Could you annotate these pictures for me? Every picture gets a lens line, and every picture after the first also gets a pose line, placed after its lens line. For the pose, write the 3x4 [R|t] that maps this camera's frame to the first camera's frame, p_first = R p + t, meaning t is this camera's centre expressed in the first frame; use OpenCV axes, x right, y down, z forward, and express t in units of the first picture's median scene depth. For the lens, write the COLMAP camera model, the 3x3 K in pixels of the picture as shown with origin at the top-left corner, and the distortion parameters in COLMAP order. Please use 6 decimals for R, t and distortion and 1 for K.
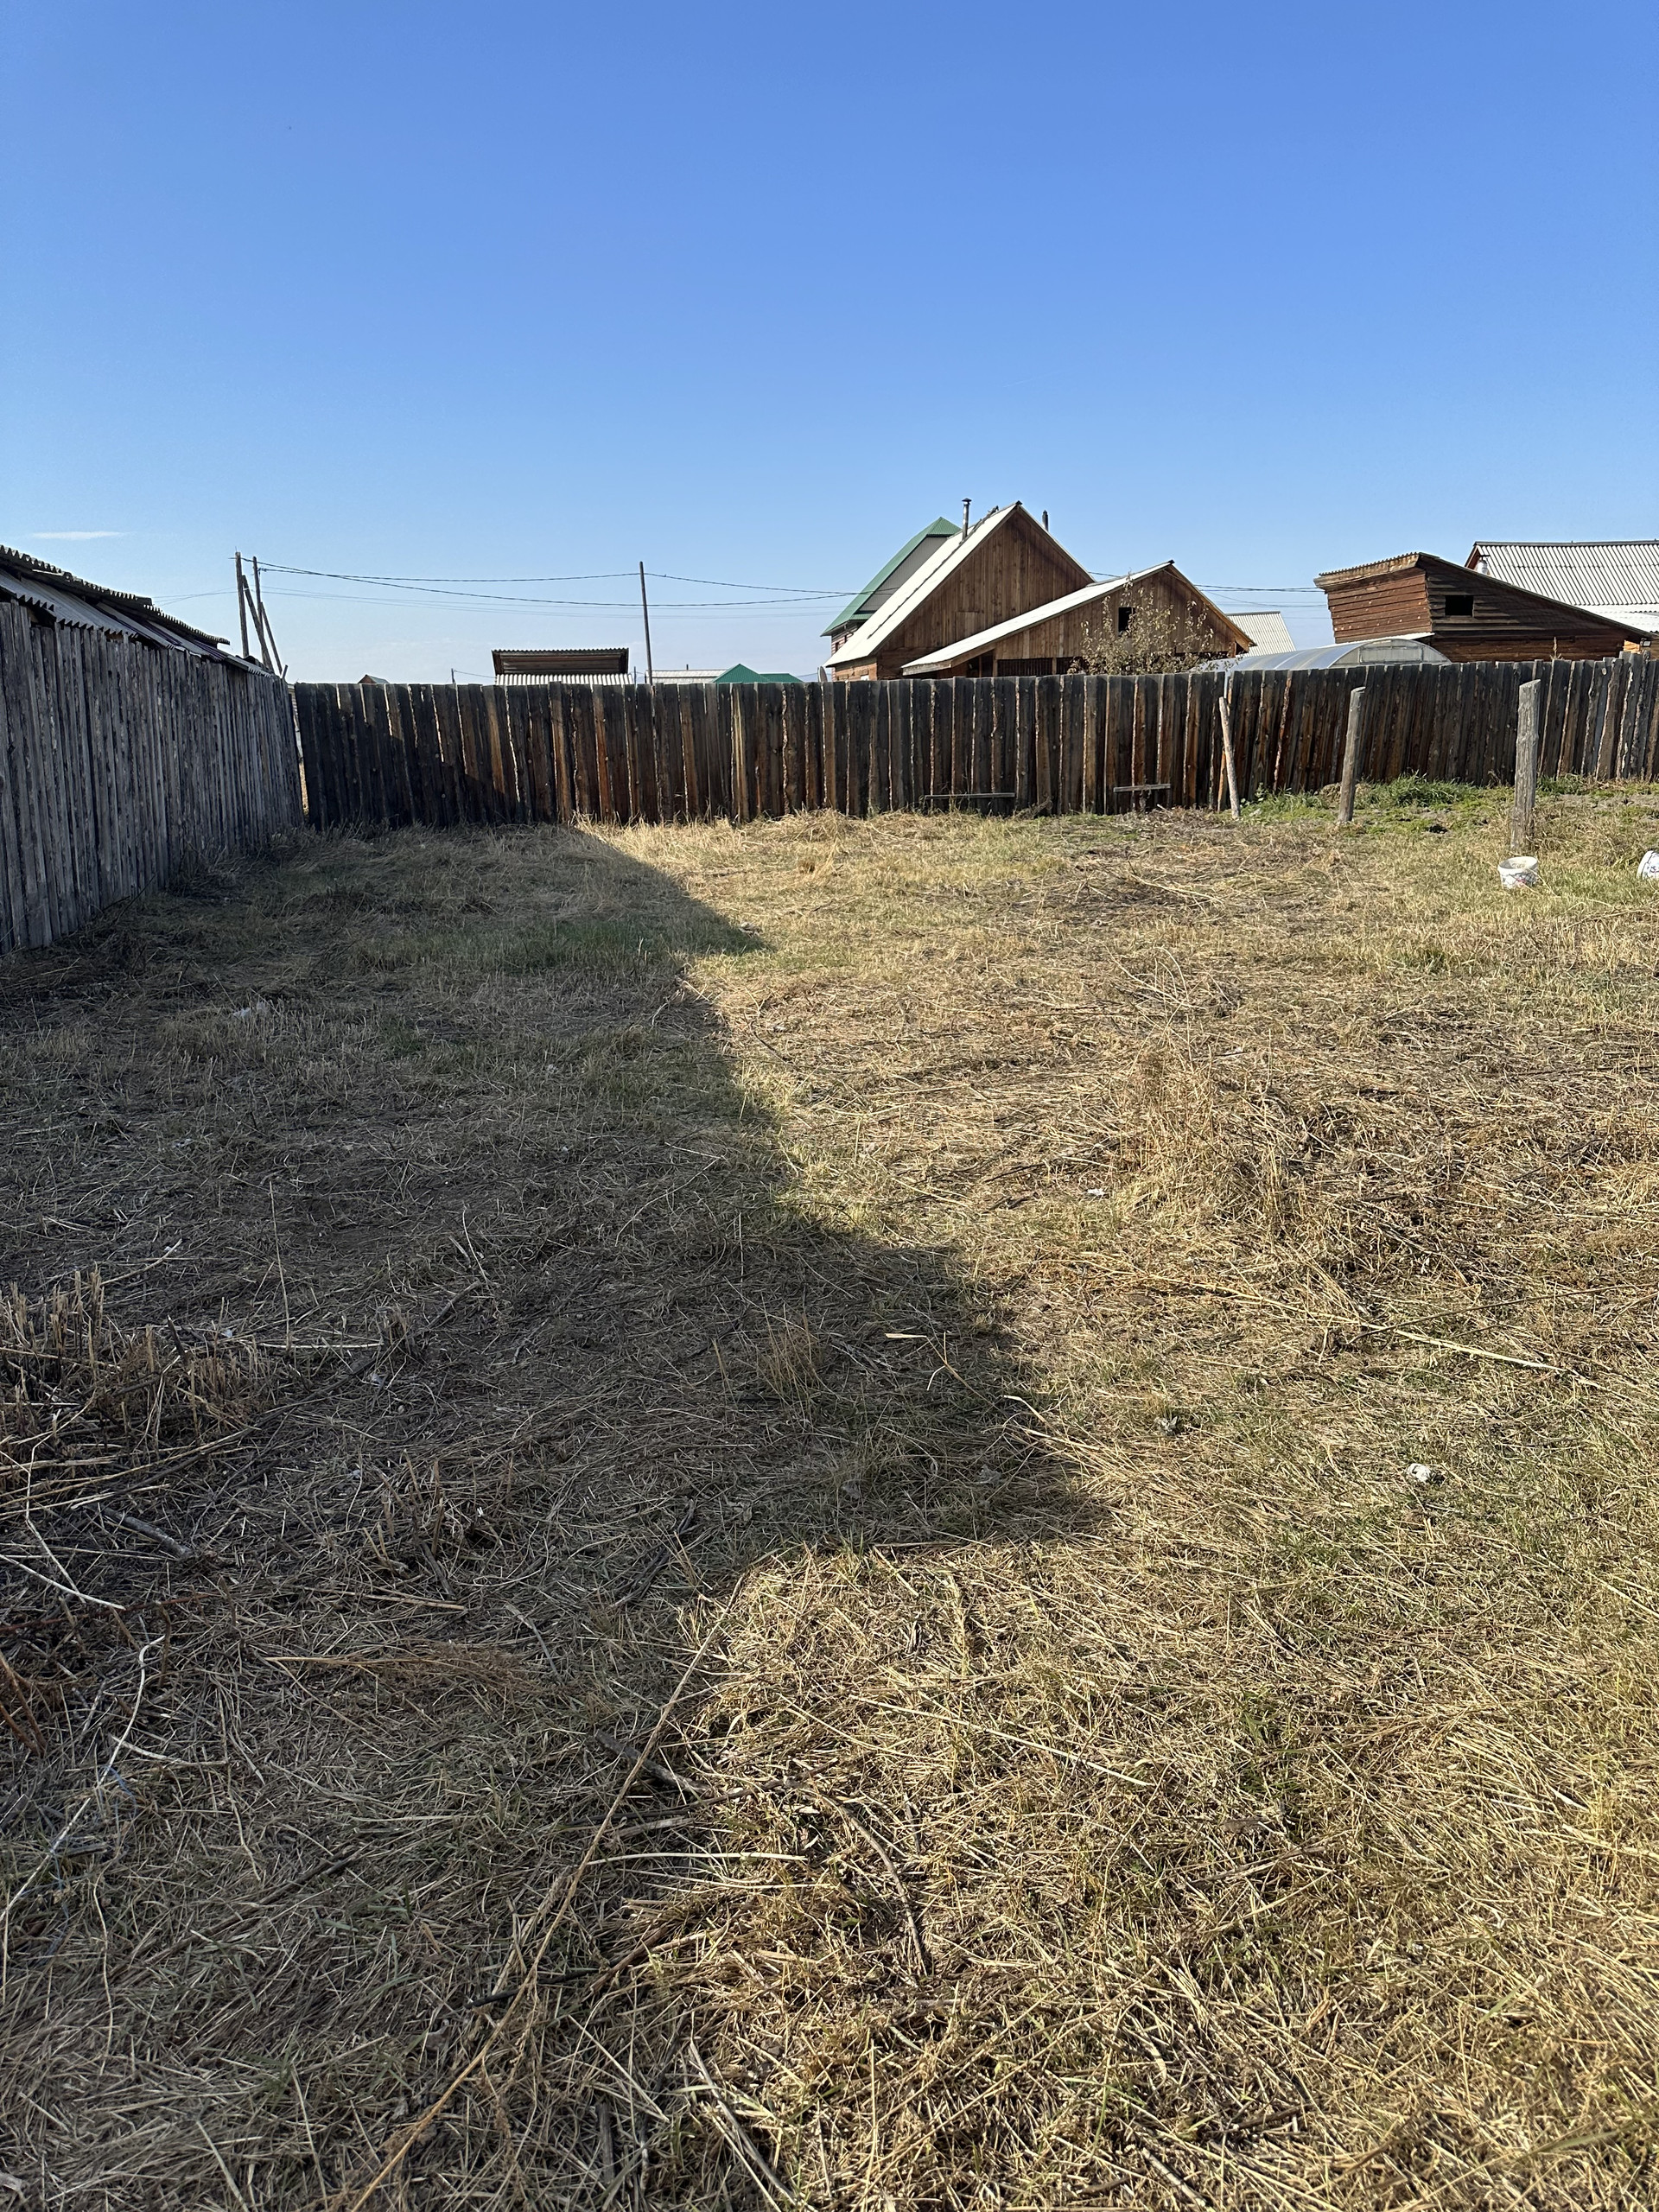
lens RADIAL K [[1554.9, 0, 834.2], [0, 1554.9, 1135.7], [0, 0, 1]] dist [0.111576, -0.137387]
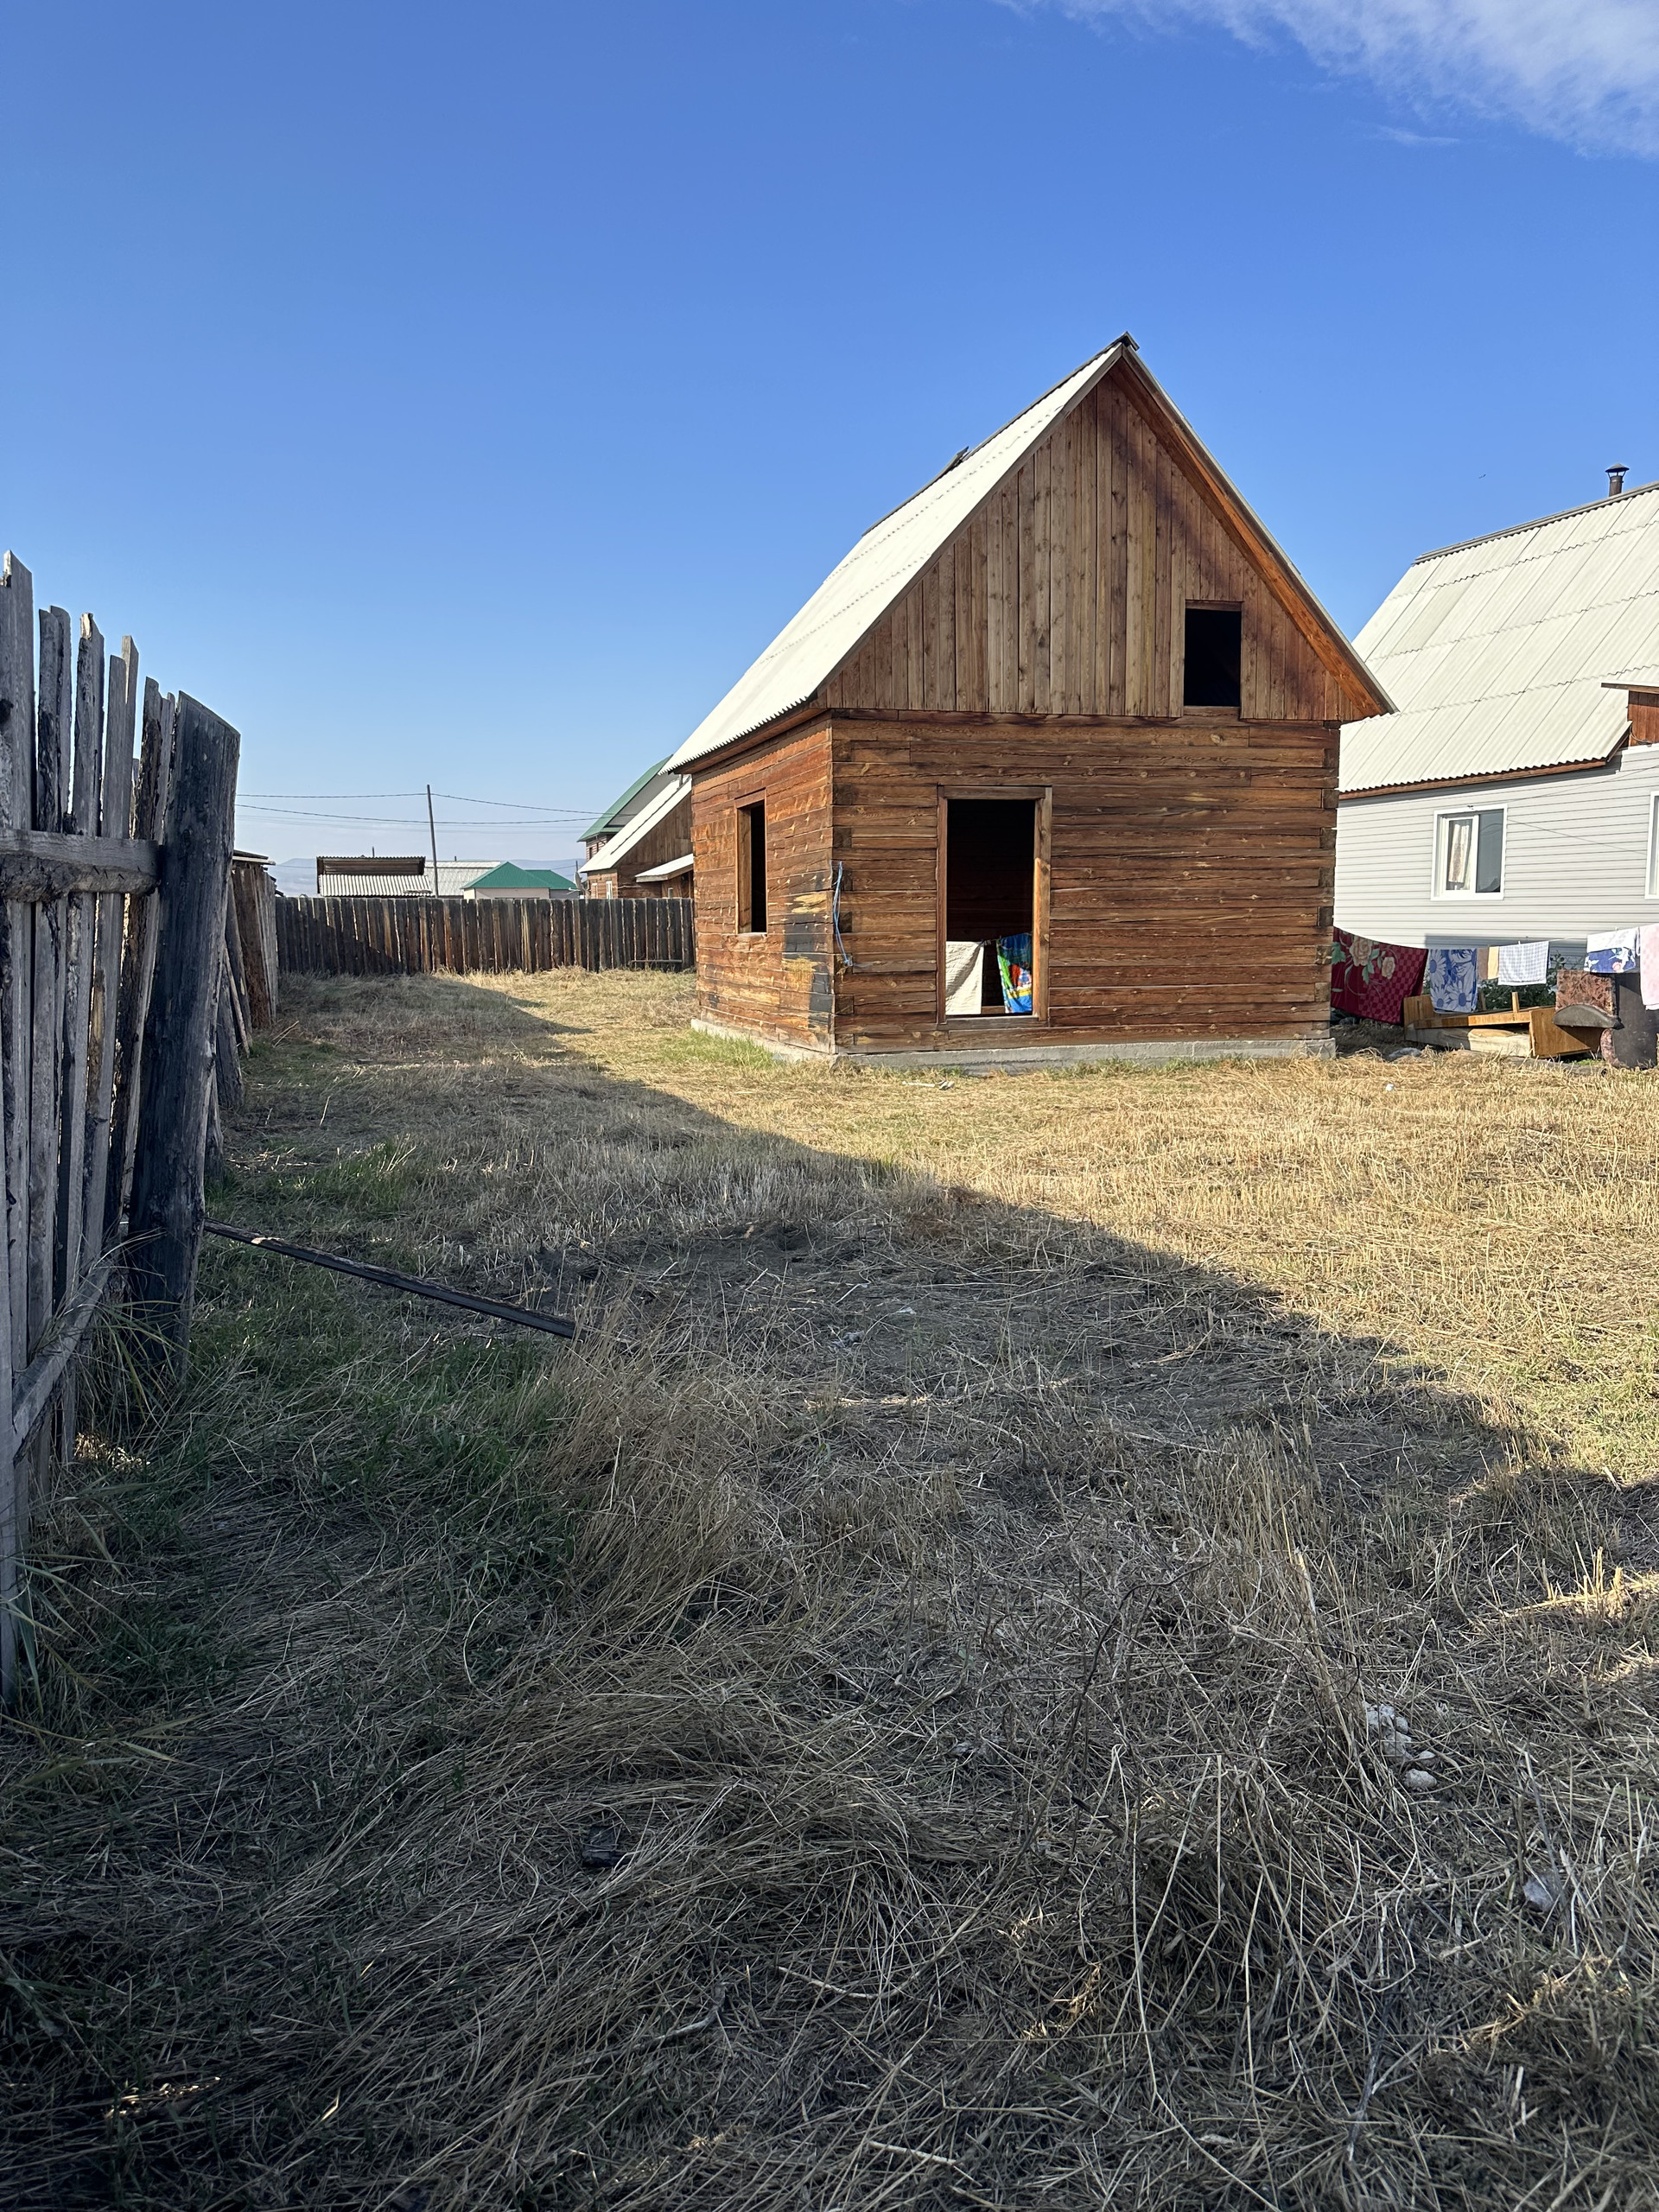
lens RADIAL K [[1554.9, 0, 834.2], [0, 1554.9, 1135.7], [0, 0, 1]] dist [0.111576, -0.137387]
pose [[0.988680, -0.010741, 0.149652, 0.018277], [0.027615, 0.993421, -0.111141, 0.196059], [-0.147473, 0.114016, 0.982472, -0.805874]]
